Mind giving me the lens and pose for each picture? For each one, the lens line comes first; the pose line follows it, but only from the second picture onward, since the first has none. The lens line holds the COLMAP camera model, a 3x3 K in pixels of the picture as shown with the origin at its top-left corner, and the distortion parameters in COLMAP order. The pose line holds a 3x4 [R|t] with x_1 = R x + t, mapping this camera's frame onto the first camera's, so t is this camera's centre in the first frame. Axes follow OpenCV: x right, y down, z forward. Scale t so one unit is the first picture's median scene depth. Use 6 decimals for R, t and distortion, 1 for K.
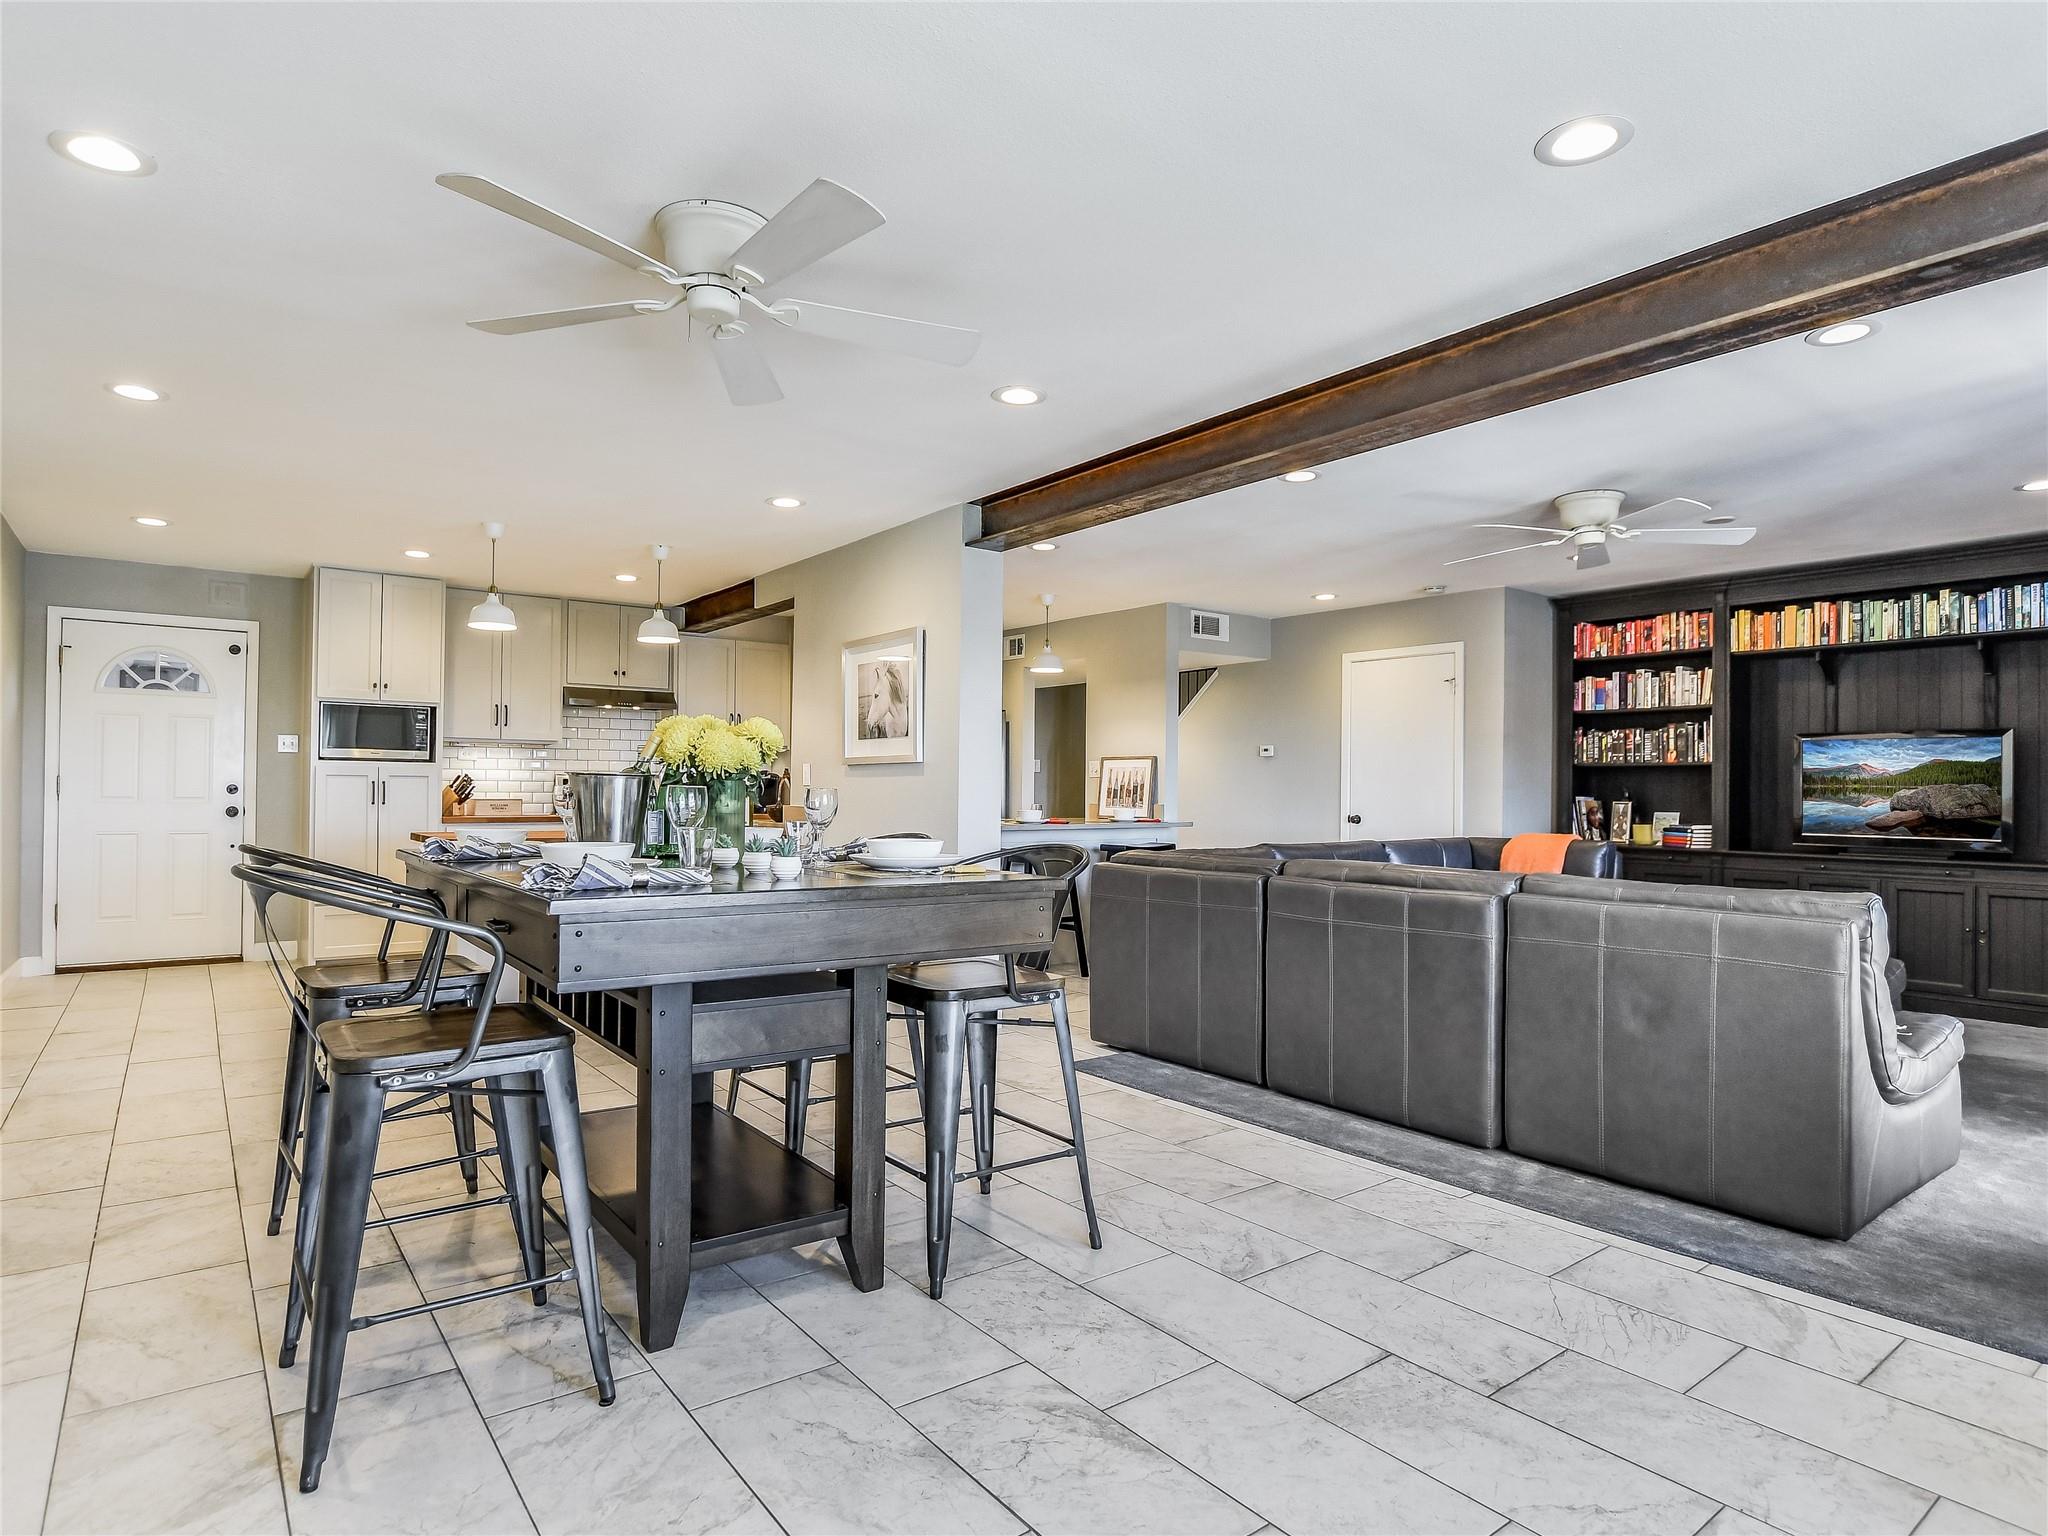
lens RADIAL K [[1126.9, 0, 1014.2], [0, 1126.9, 776.4], [0, 0, 1]] dist [-0.021509, -0.004318]
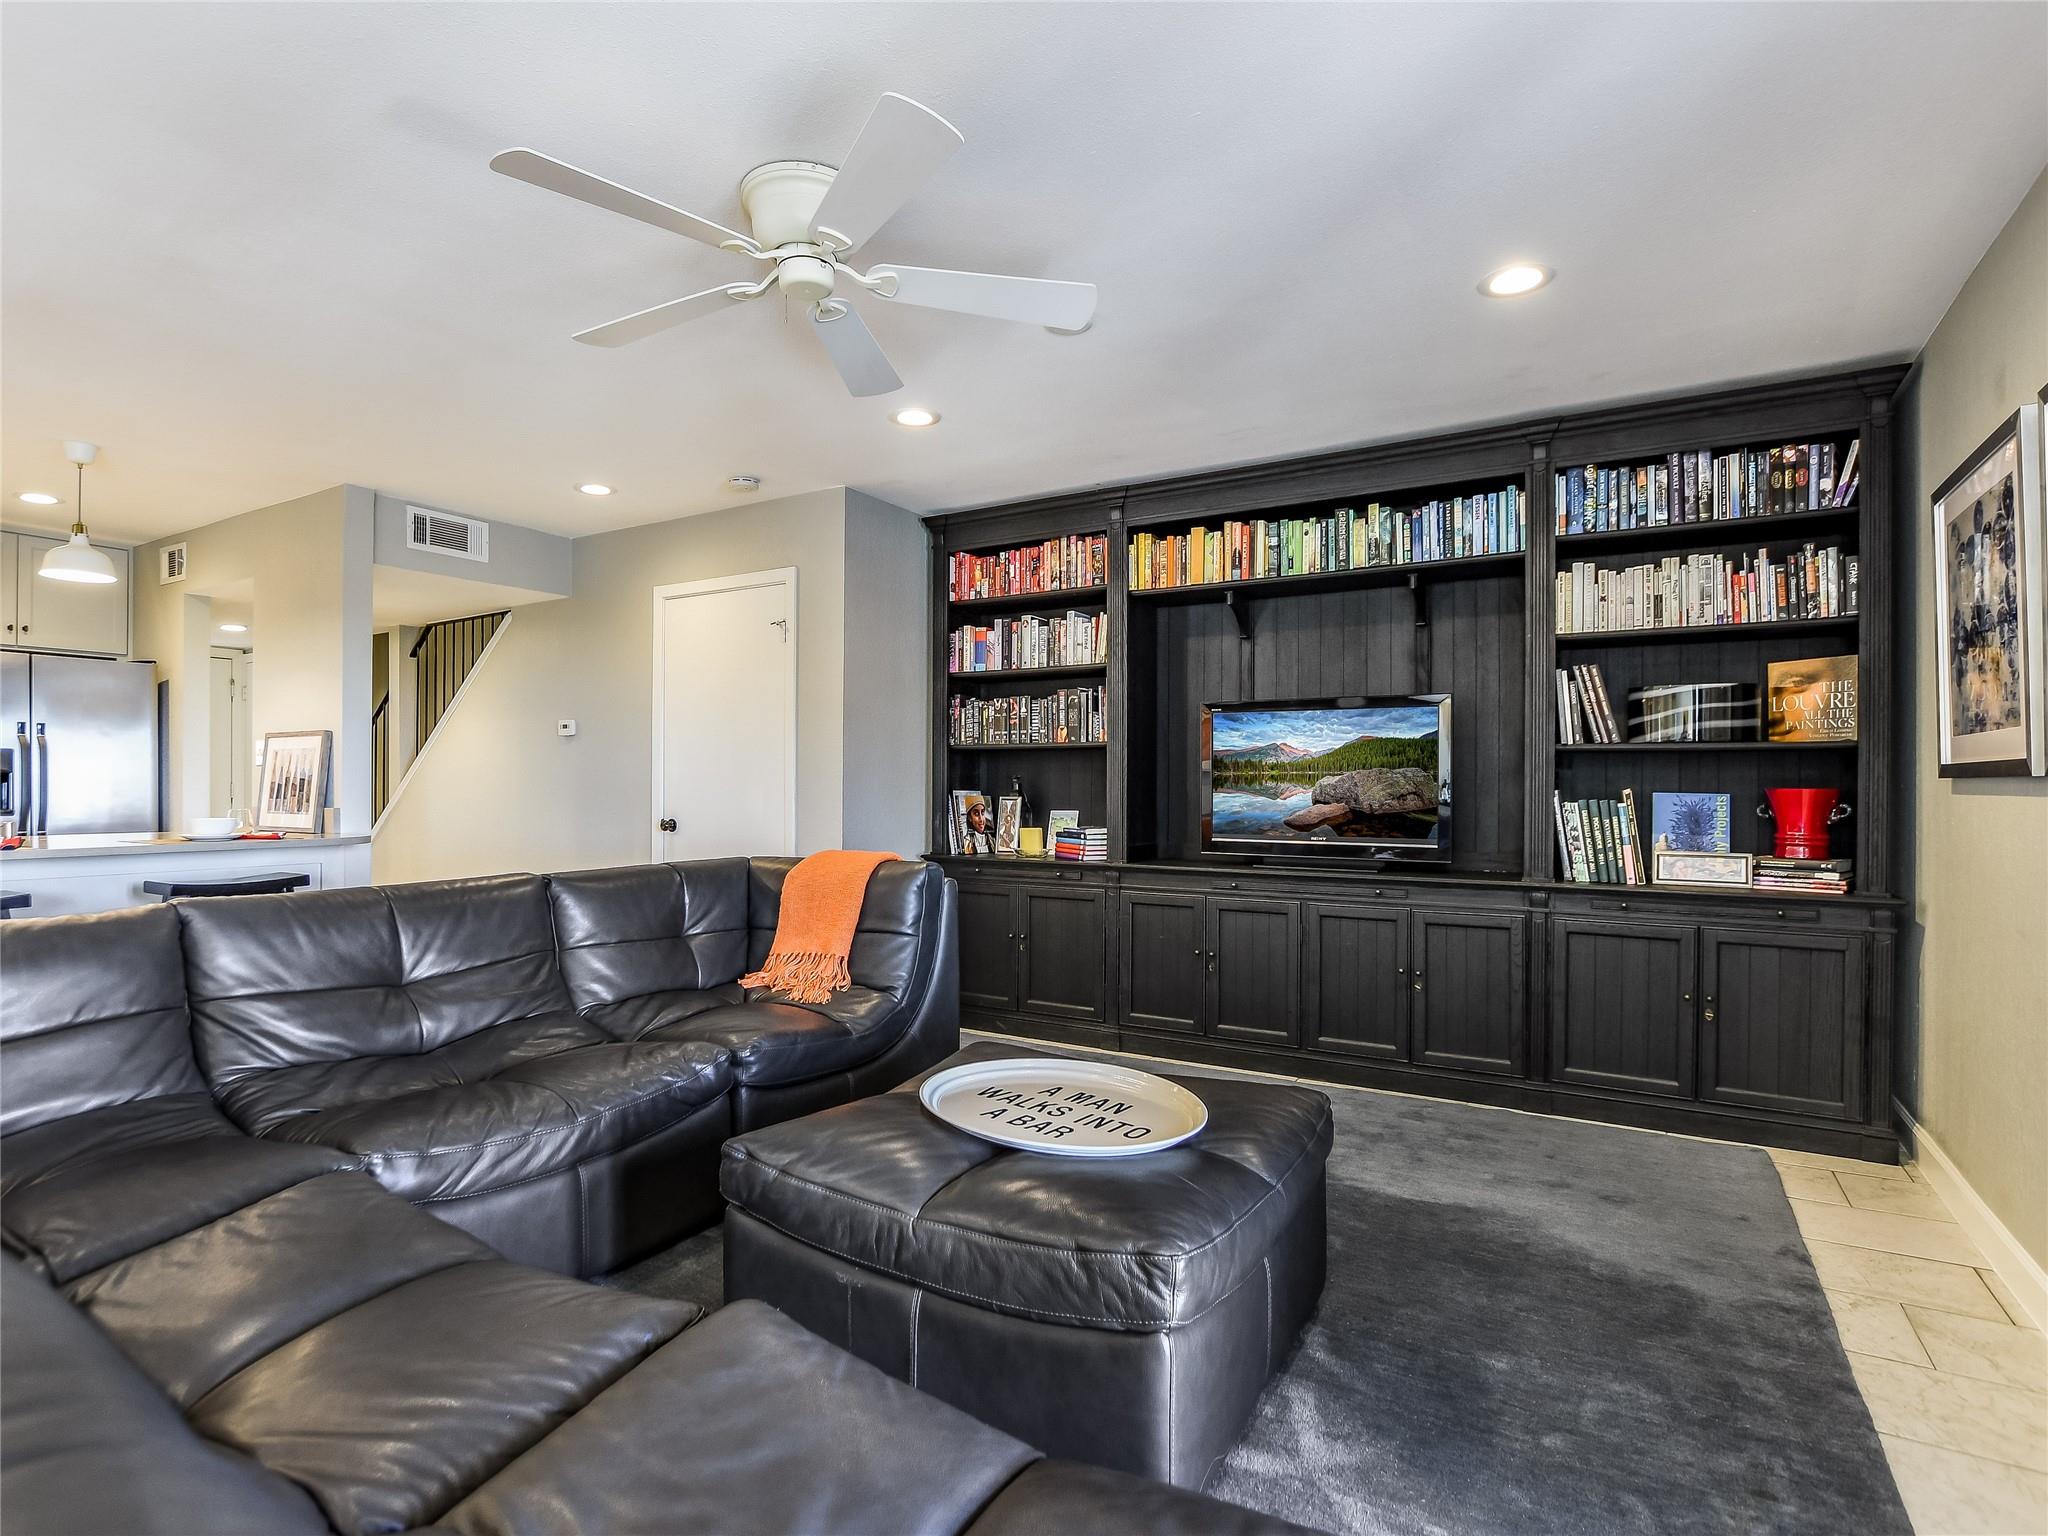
lens RADIAL K [[1038.4, 0, 1026.6], [0, 1038.4, 779.3], [0, 0, 1]] dist [-0.016613, -0.001577]
pose [[0.925750, -0.004120, 0.378114, 0.320962], [0.002668, 0.999987, 0.004365, 0.008879], [-0.378127, -0.003032, 0.925749, 0.393725]]
